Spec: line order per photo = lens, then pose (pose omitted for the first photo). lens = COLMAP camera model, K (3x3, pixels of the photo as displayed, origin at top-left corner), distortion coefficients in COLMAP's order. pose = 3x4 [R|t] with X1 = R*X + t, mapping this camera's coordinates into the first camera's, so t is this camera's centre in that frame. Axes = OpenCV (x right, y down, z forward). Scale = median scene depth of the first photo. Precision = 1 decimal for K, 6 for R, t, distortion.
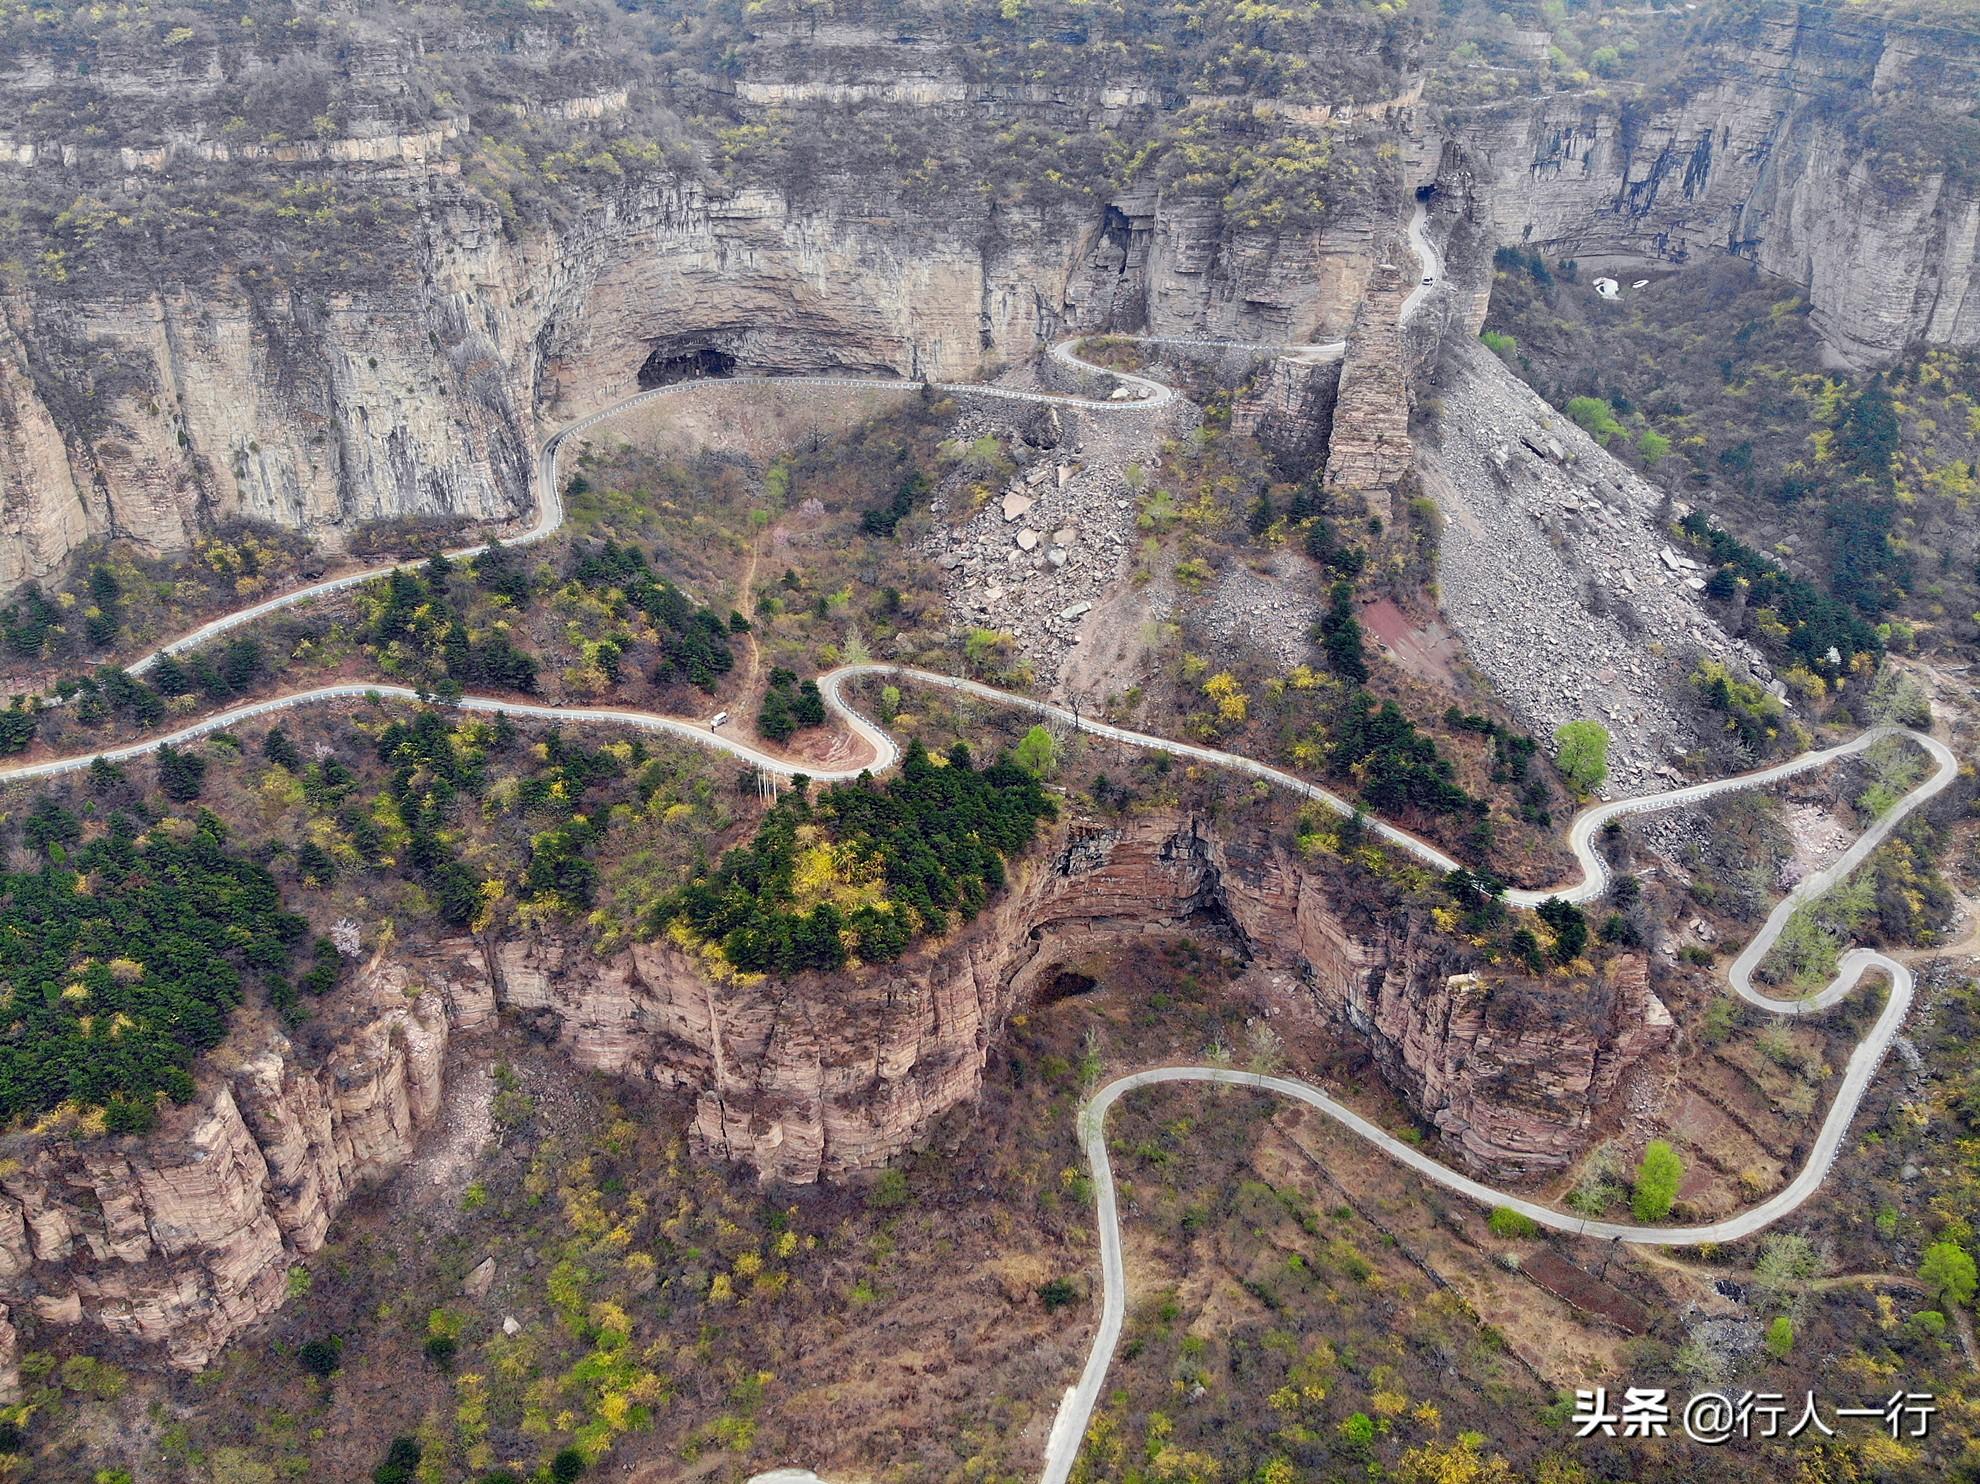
lens RADIAL K [[1552.1, 0, 990.0], [0, 1552.1, 742.0], [0, 0, 1]] dist [0.208844, -0.547681]
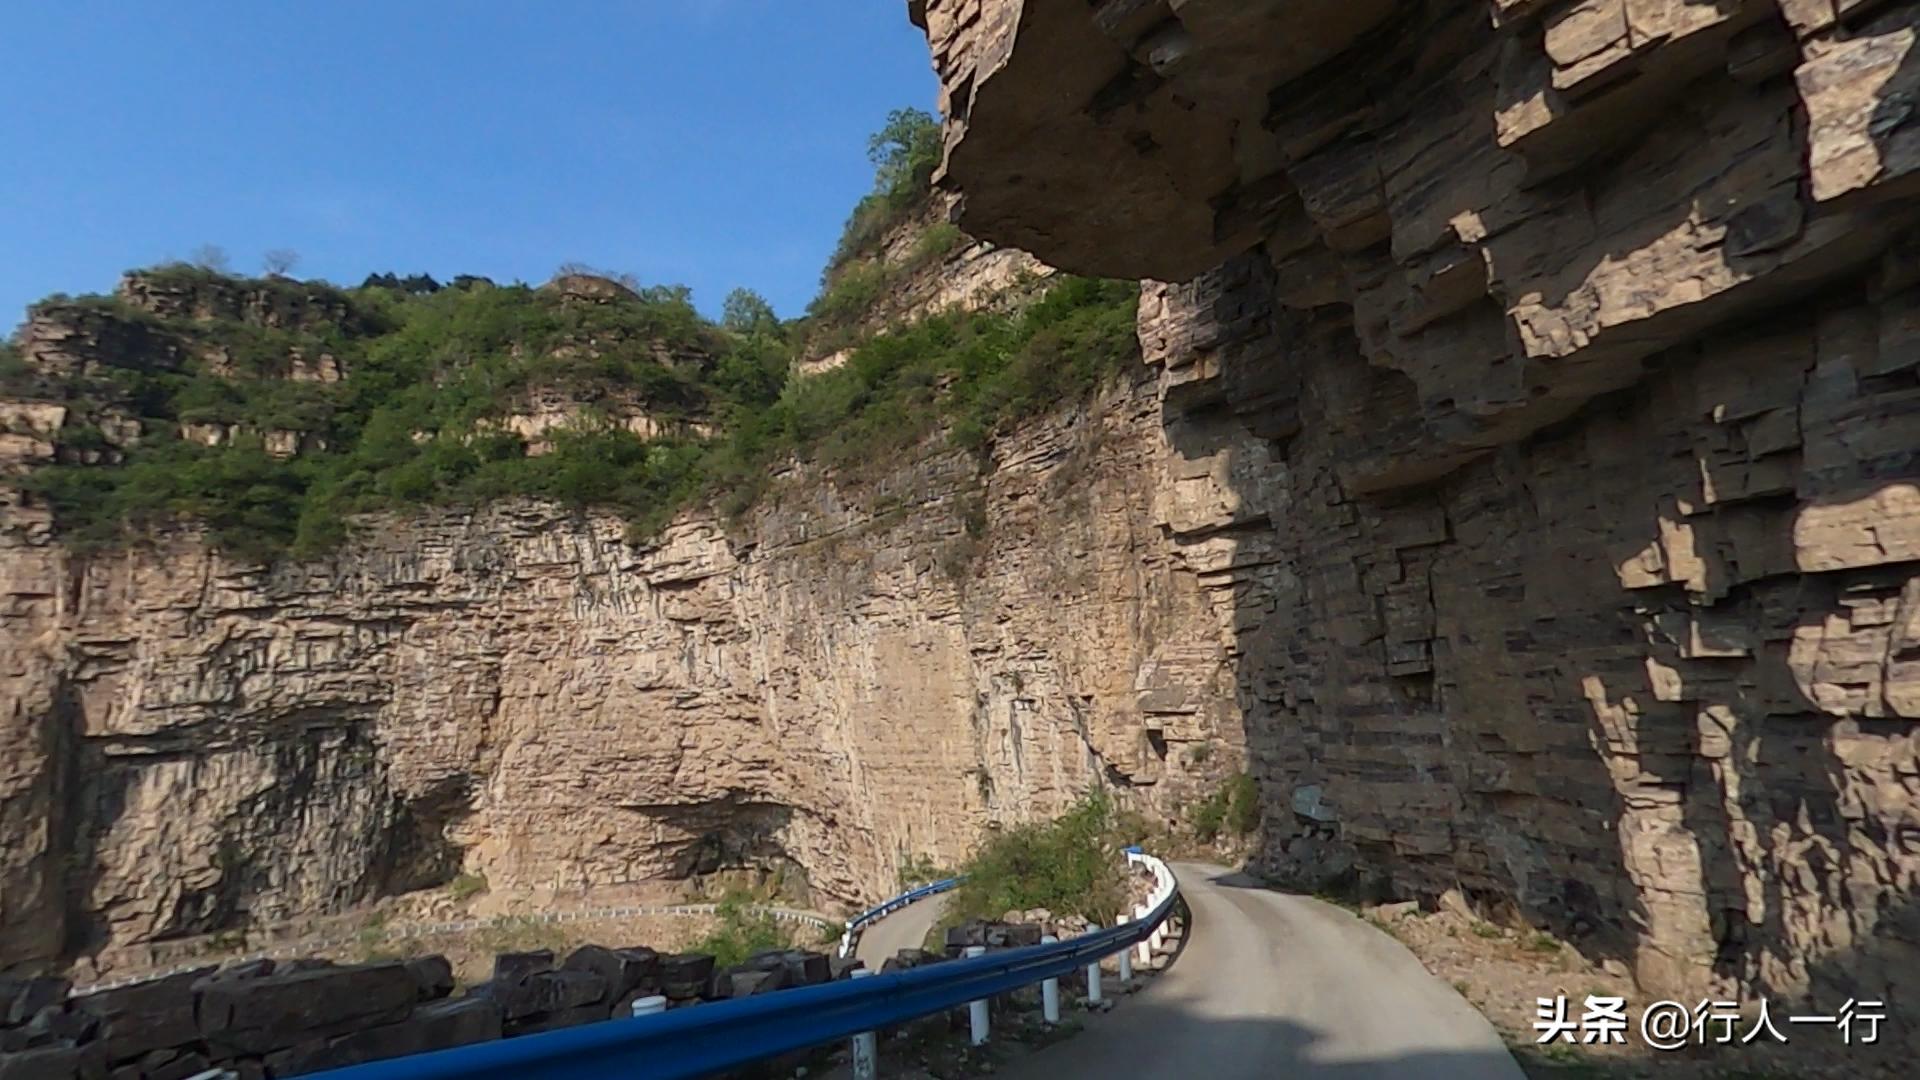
lens RADIAL K [[1040.7, 0, 968.5], [0, 1040.7, 536.2], [0, 0, 1]] dist [0.003128, 0.000528]
pose [[0.526624, -0.181503, -0.830496, 0.186498], [-0.356141, 0.839971, -0.409405, -0.236982], [0.771900, 0.511377, 0.377709, 0.941135]]
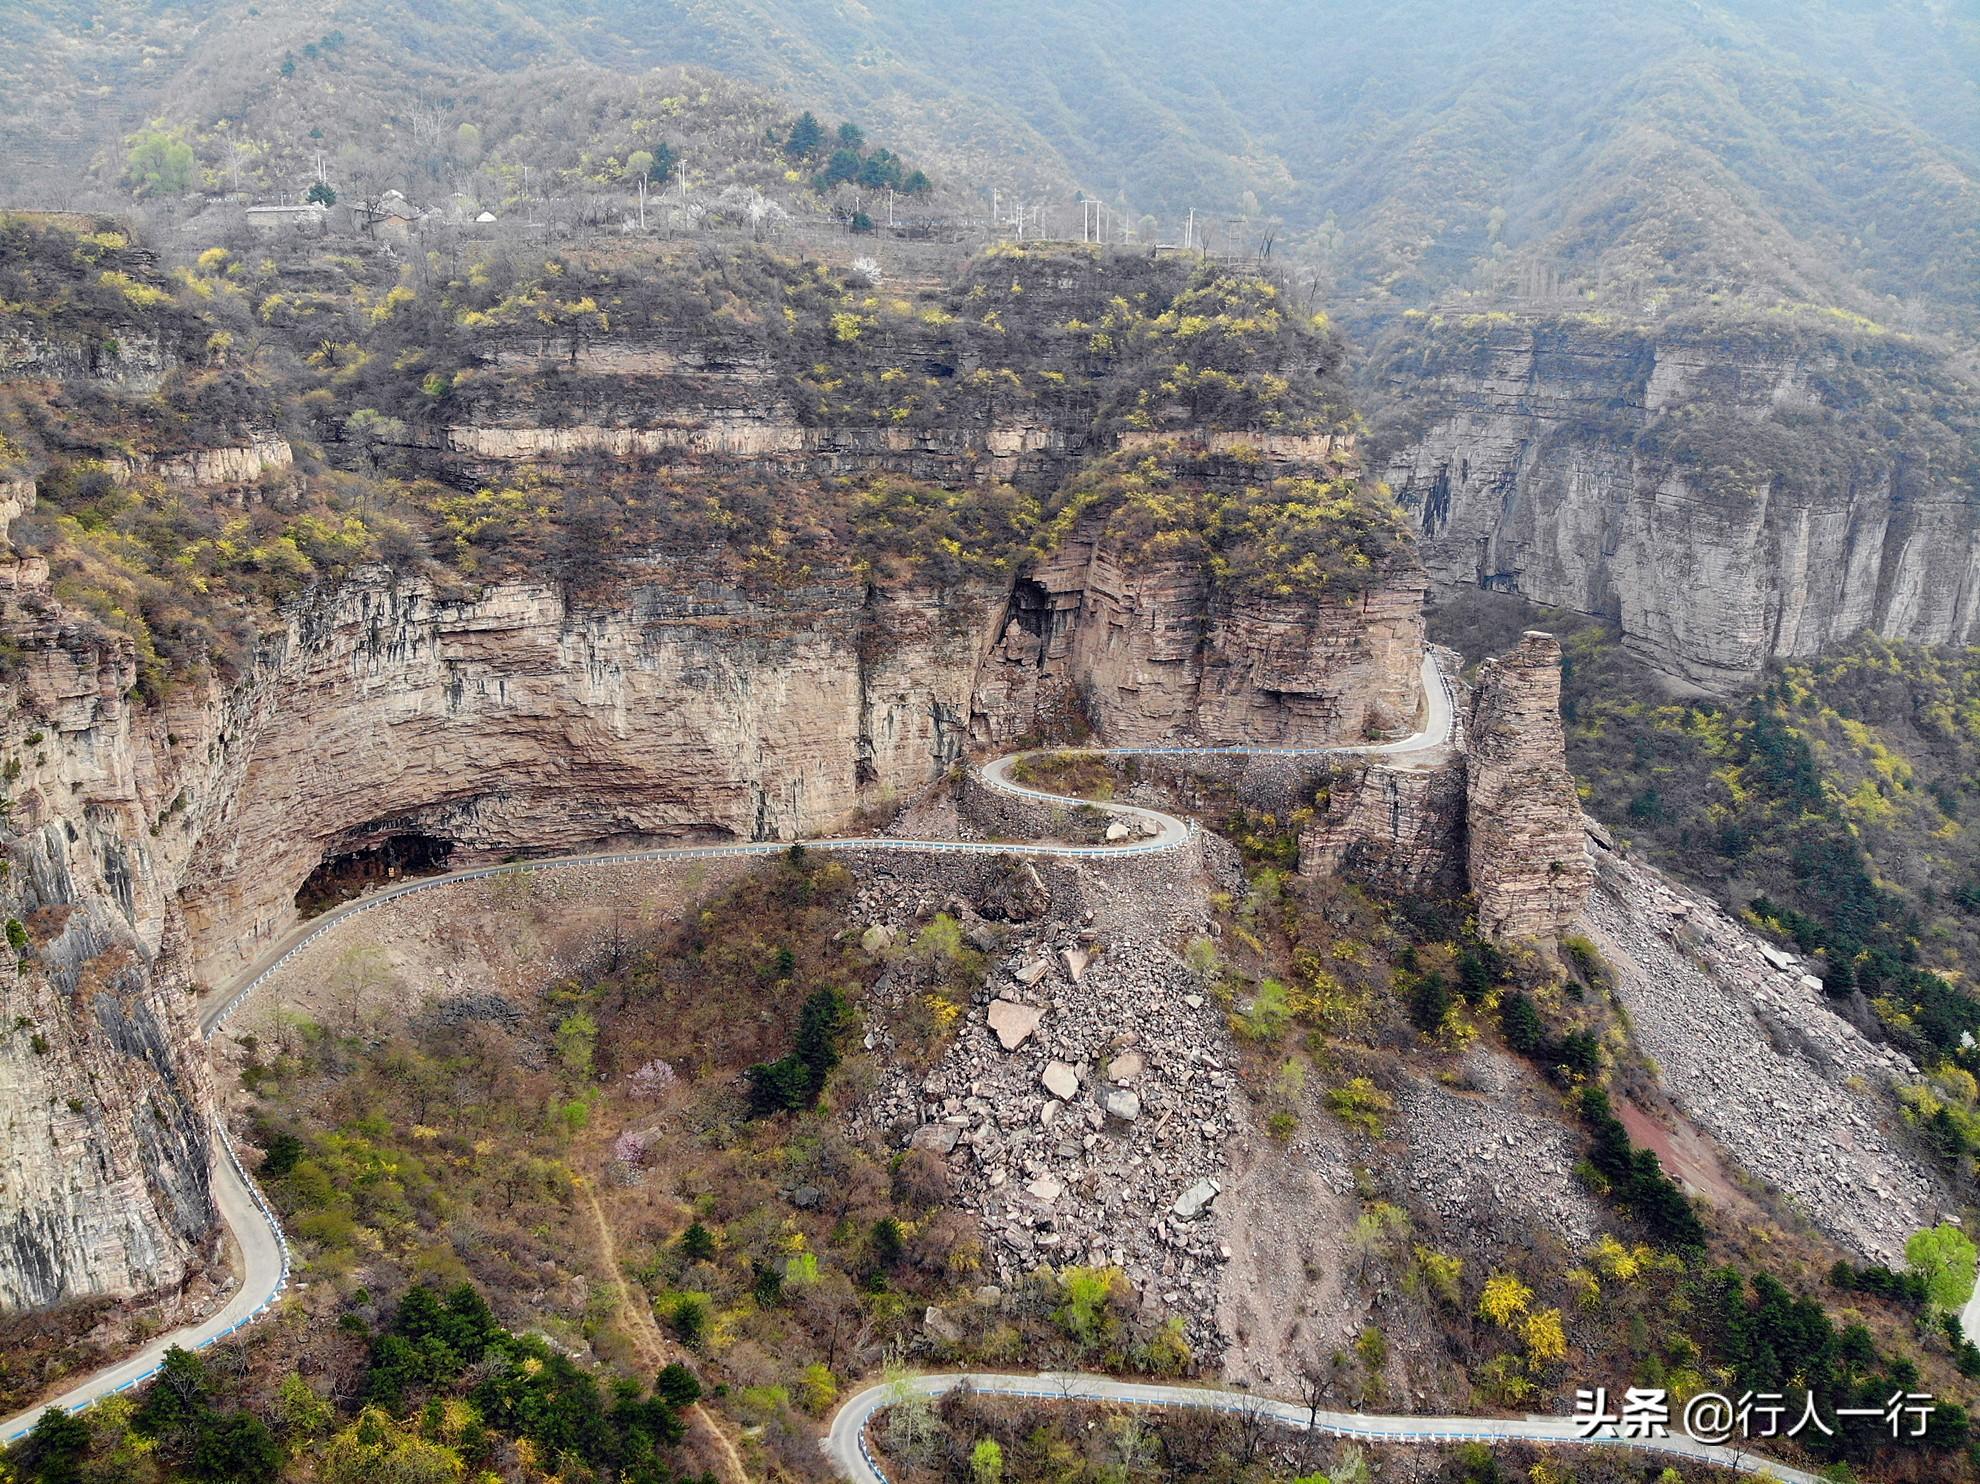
lens RADIAL K [[1539.0, 0, 1006.4], [0, 1539.0, 744.4], [0, 0, 1]] dist [0.283745, -0.465830]
pose [[0.928047, -0.095694, 0.359960, -0.198472], [0.173196, 0.966465, -0.189601, -0.137123], [-0.329745, 0.238303, 0.913499, 0.381556]]
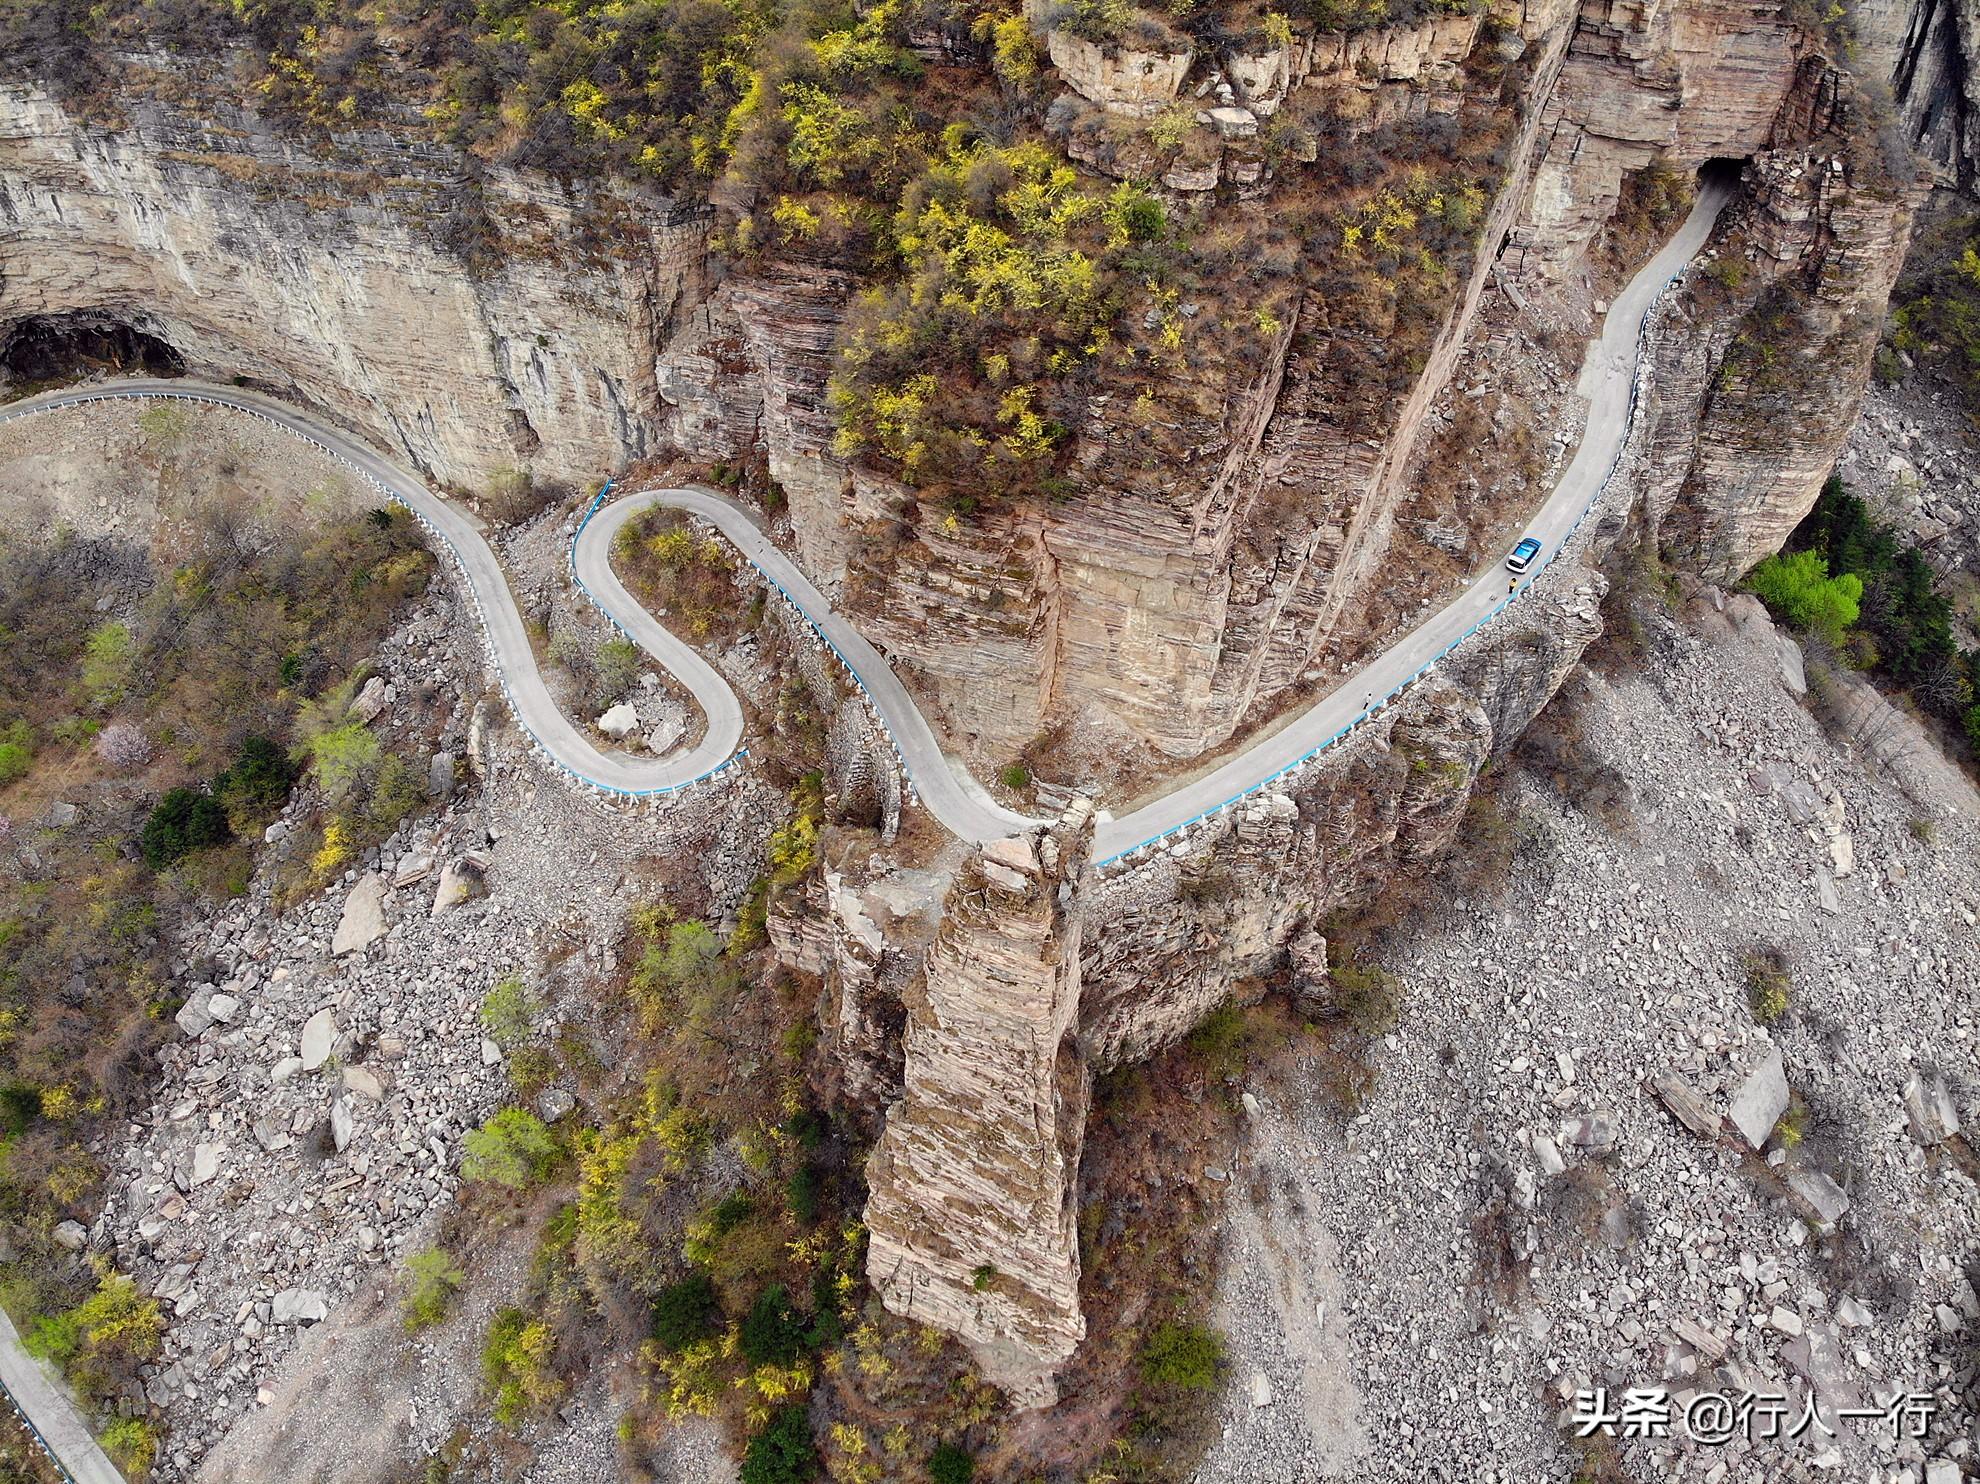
lens RADIAL K [[1489.4, 0, 961.1], [0, 1489.4, 747.9], [0, 0, 1]] dist [0.069979, -0.194803]
pose [[0.932783, 0.241840, -0.267263, 0.265147], [-0.155230, 0.938745, 0.307672, -0.341426], [0.325299, -0.245504, 0.913186, 0.666796]]
